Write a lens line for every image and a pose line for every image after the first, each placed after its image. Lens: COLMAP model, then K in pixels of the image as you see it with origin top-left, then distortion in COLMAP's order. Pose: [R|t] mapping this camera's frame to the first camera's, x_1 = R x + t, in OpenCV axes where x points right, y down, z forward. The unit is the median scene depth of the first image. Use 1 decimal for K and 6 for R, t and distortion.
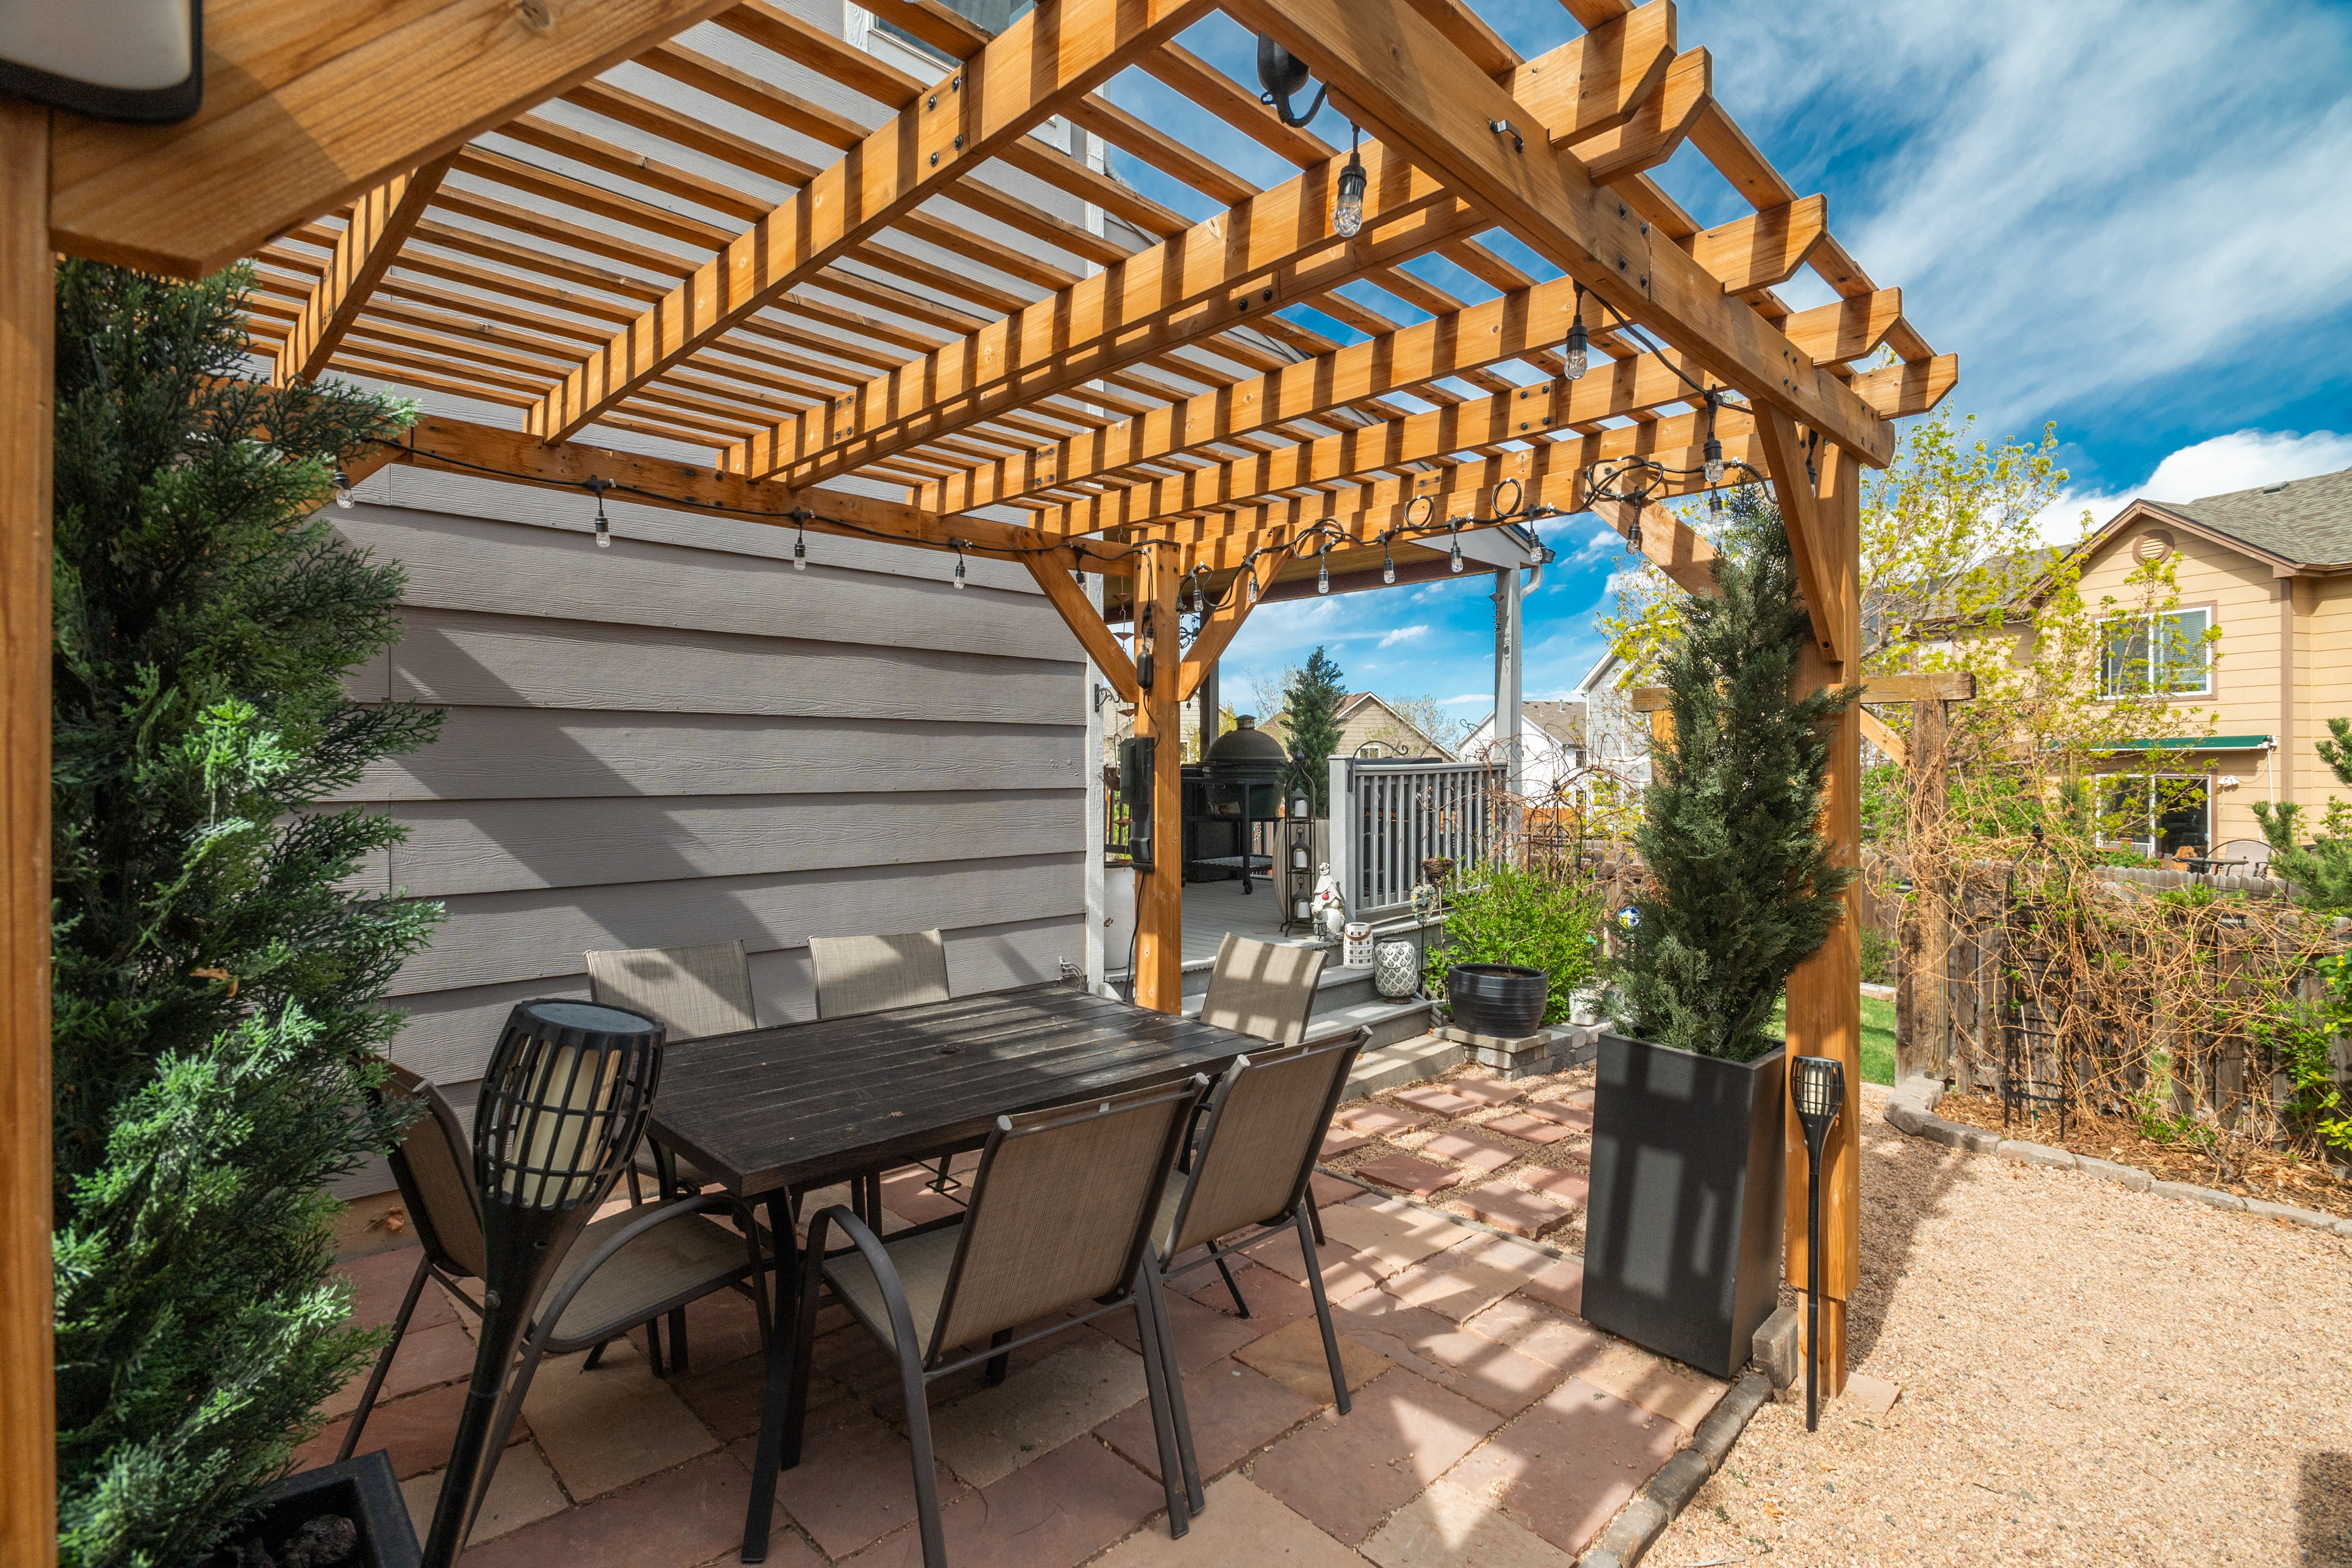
lens RADIAL K [[1122.5, 0, 1199.8], [0, 1122.5, 780.6], [0, 0, 1]] dist [-0.004378, 0.000897]
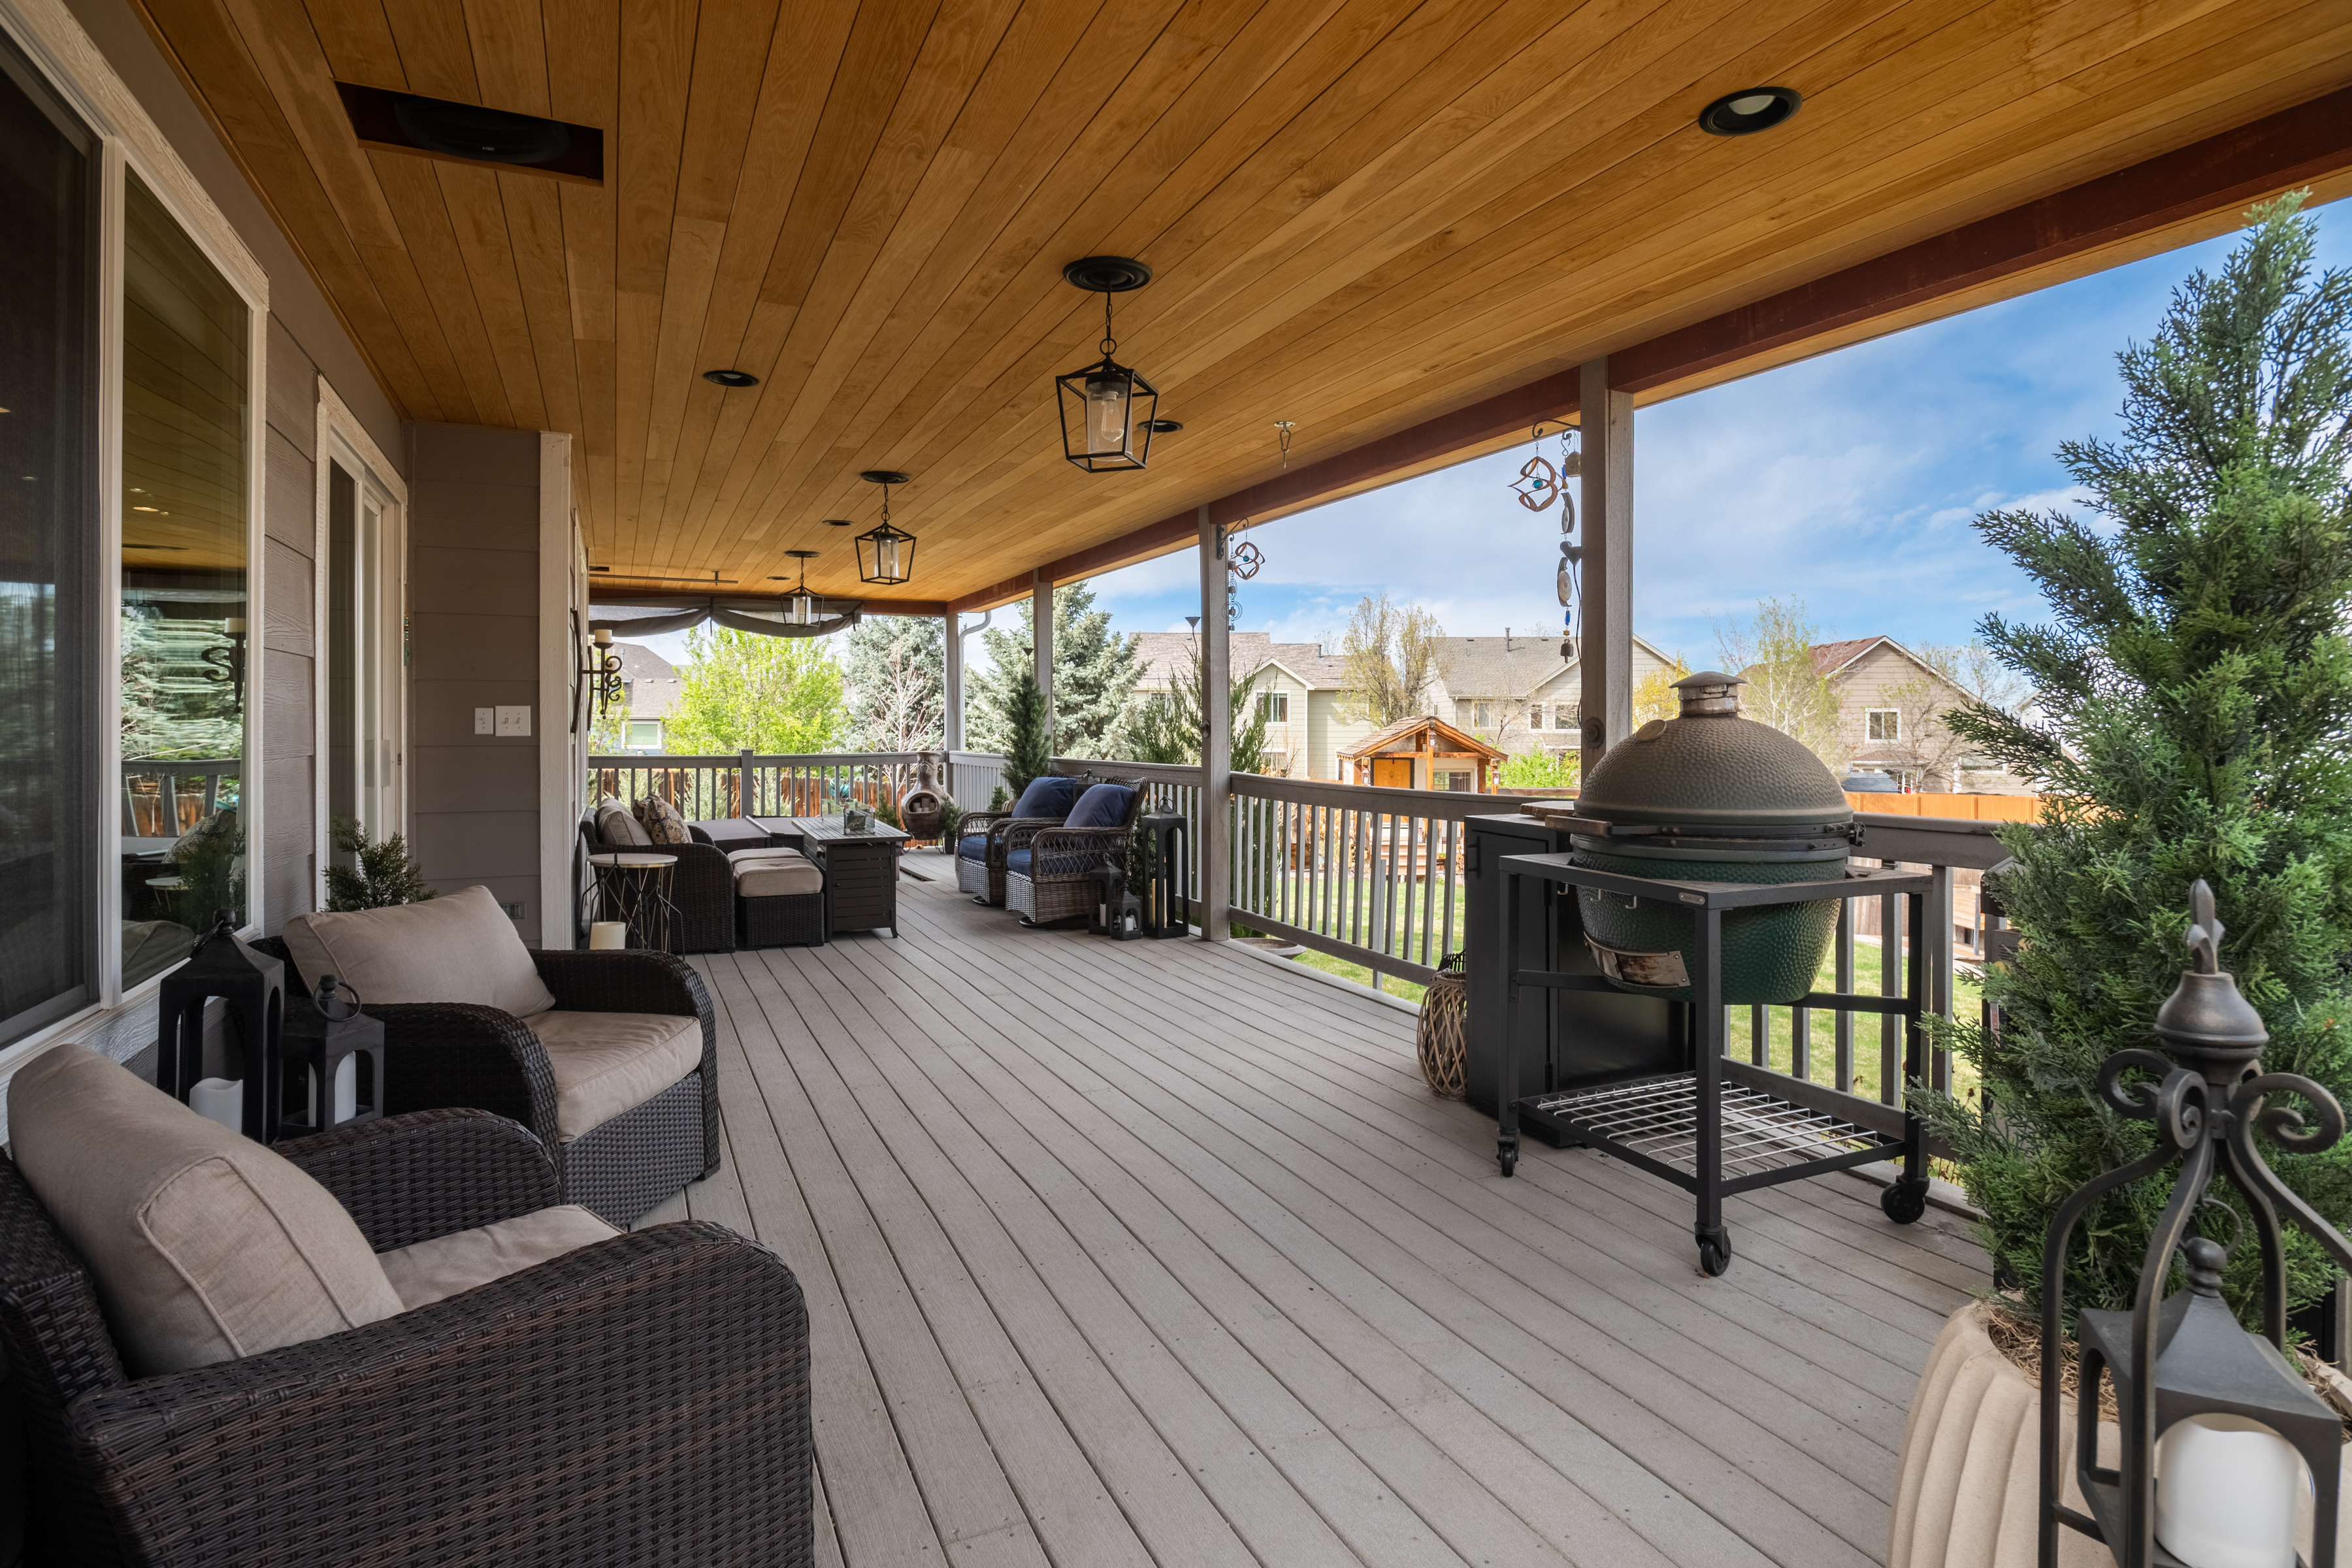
lens RADIAL K [[1245.0, 0, 1134.7], [0, 1245.0, 739.4], [0, 0, 1]] dist [-0.040177, -0.000071]
pose [[0.925331, 0.006782, -0.379098, 0.029365], [-0.008511, 0.999960, -0.002883, -0.046736], [0.379064, 0.005894, 0.925352, 0.785624]]
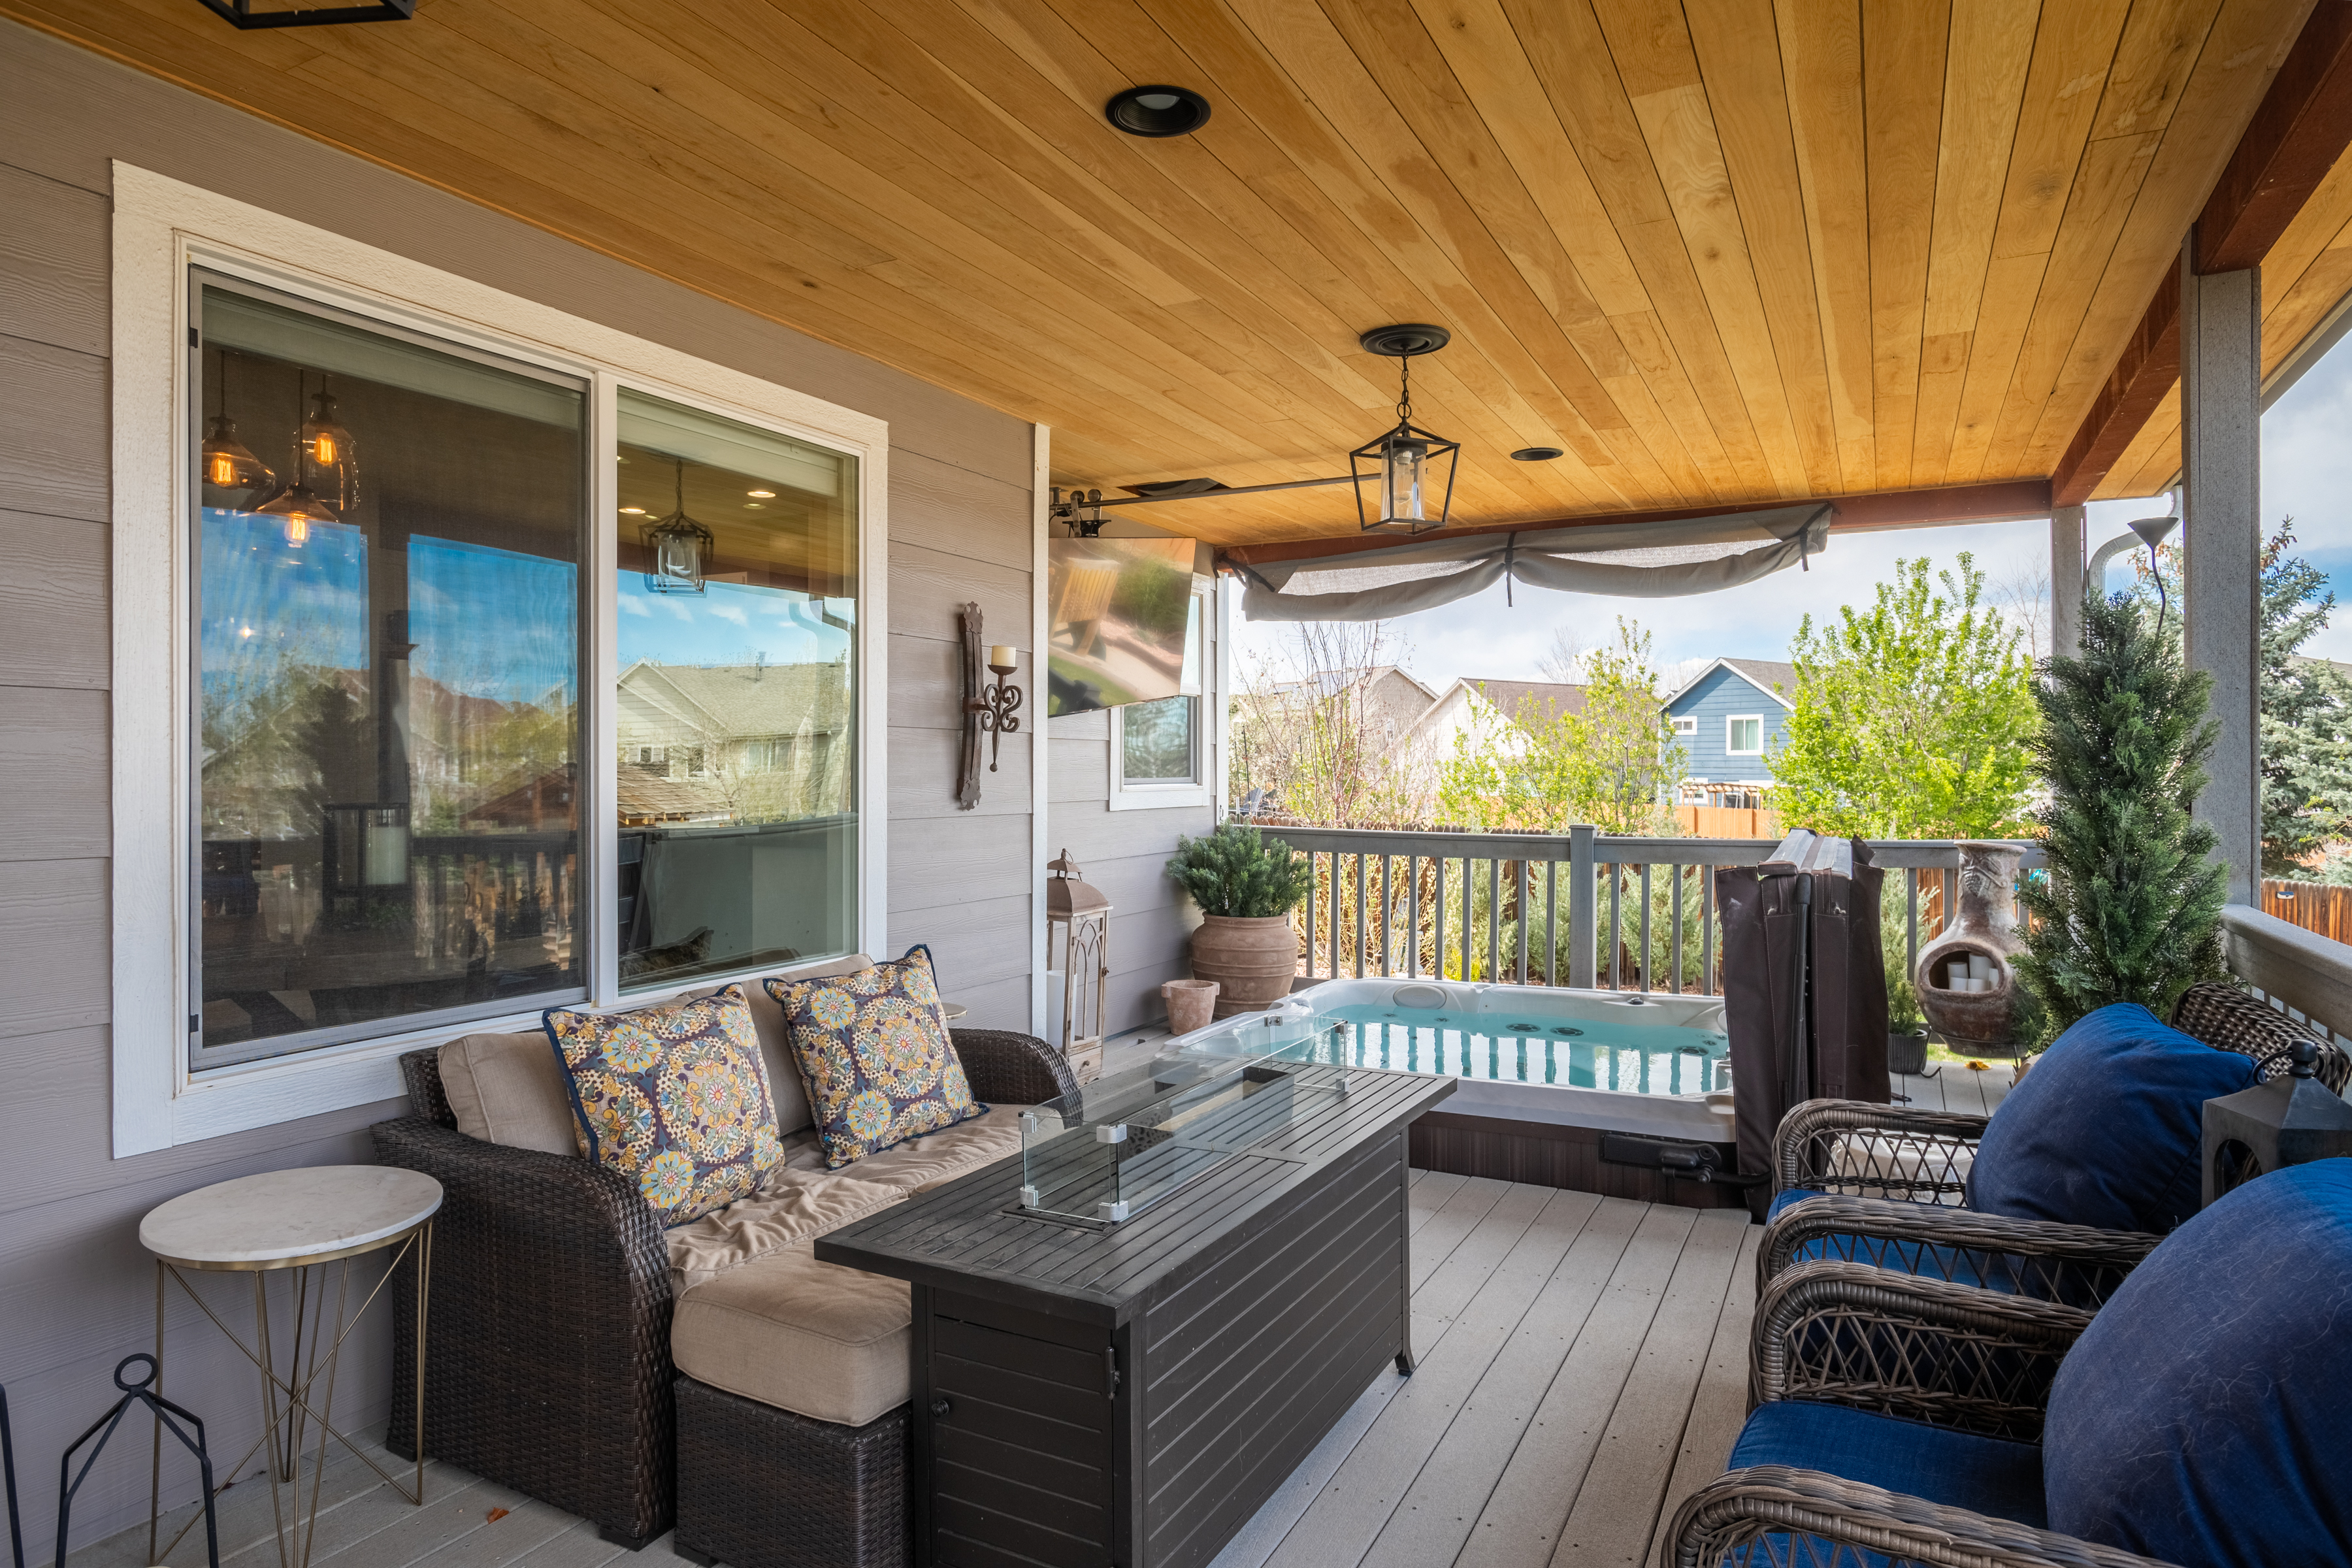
lens RADIAL K [[1331.0, 0, 1155.9], [0, 1331.0, 786.1], [0, 0, 1]] dist [-0.034555, 0.000614]
pose [[0.275541, 0.014973, -0.961173, -0.300103], [-0.011663, 0.999857, 0.012232, -0.068296], [0.961219, 0.007839, 0.275676, 1.611554]]
